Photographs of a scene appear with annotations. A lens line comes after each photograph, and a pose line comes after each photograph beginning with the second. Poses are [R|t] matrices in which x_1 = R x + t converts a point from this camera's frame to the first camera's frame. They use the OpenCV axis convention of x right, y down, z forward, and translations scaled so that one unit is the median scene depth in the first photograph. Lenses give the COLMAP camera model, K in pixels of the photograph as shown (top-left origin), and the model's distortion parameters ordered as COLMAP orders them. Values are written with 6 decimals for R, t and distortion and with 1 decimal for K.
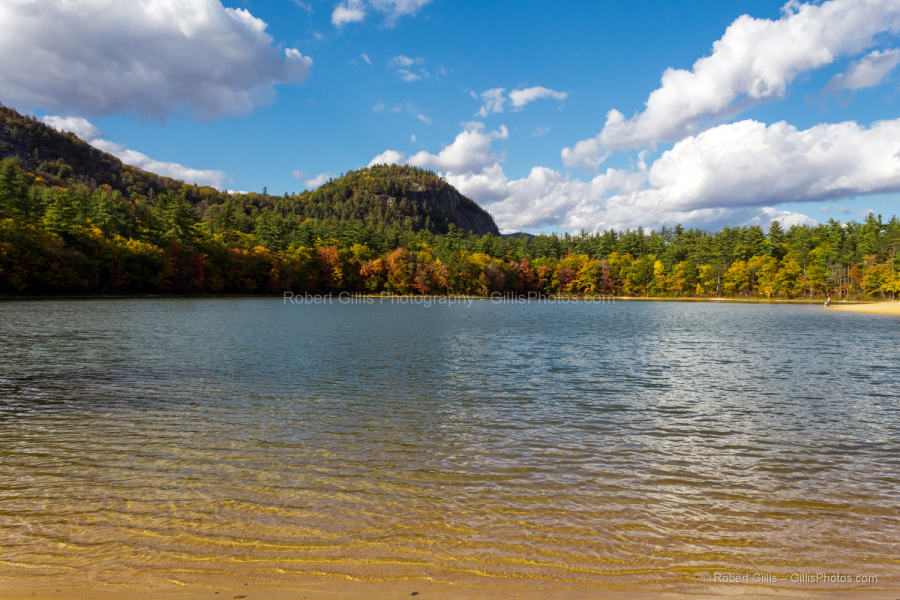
lens RADIAL K [[734.4, 0, 444.6], [0, 734.4, 301.9], [0, 0, 1]] dist [0.060100, -0.041794]
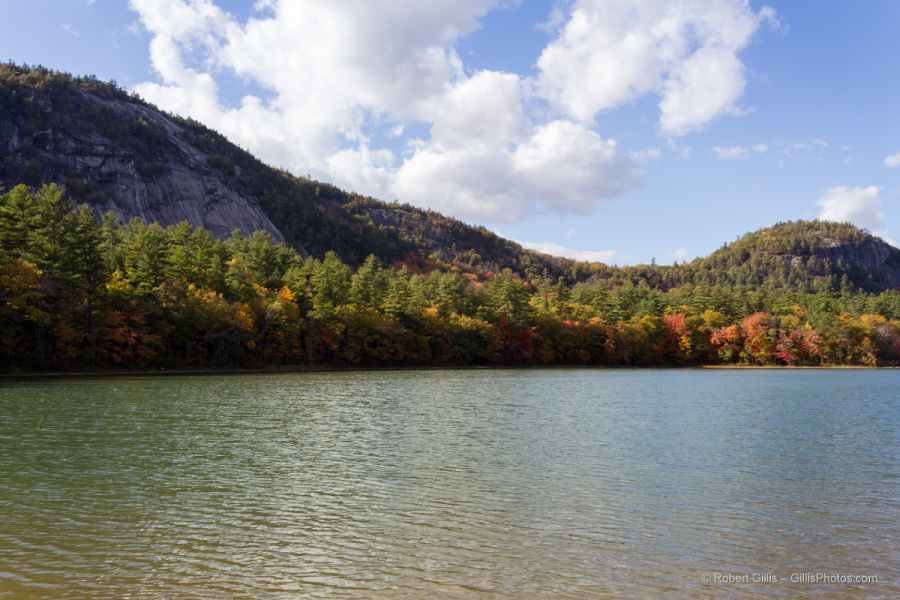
lens RADIAL K [[736.9, 0, 438.7], [0, 736.9, 302.1], [0, 0, 1]] dist [0.011930, -0.015052]
pose [[0.849533, -0.053159, -0.524850, 0.078250], [0.001809, 0.995197, -0.097871, 0.001206], [0.527533, 0.082195, 0.845549, 0.033720]]
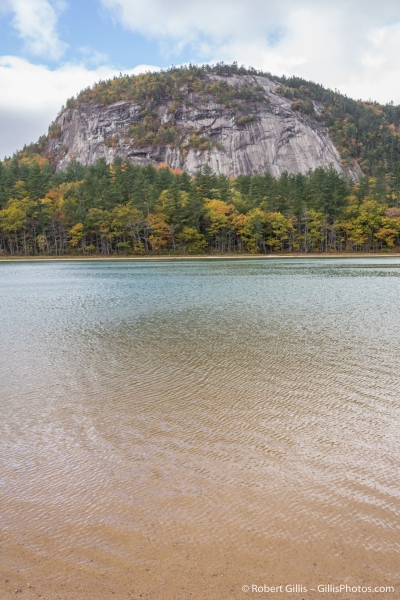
lens RADIAL K [[491.3, 0, 199.9], [0, 491.3, 307.5], [0, 0, 1]] dist [0.011930, -0.015052]
pose [[0.324073, 0.086764, -0.942045, 0.210640], [0.006758, 0.995548, 0.094016, -0.000982], [0.946008, -0.036834, 0.322043, 0.415842]]
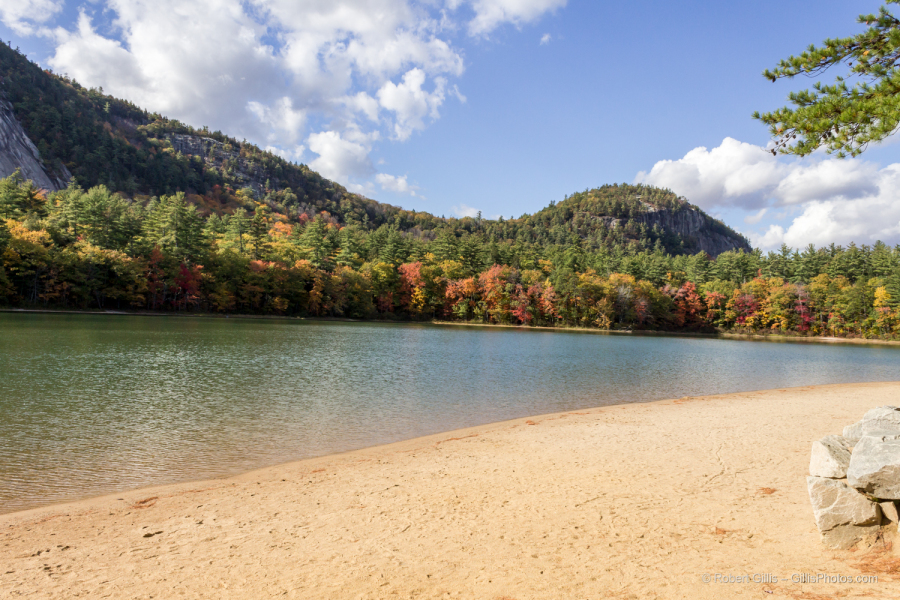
lens RADIAL K [[734.4, 0, 444.6], [0, 734.4, 301.9], [0, 0, 1]] dist [0.060100, -0.041794]
pose [[0.934103, 0.021536, -0.356354, 0.165179], [-0.036059, 0.998766, -0.034160, -0.003405], [0.355179, 0.044758, 0.933726, 0.226338]]
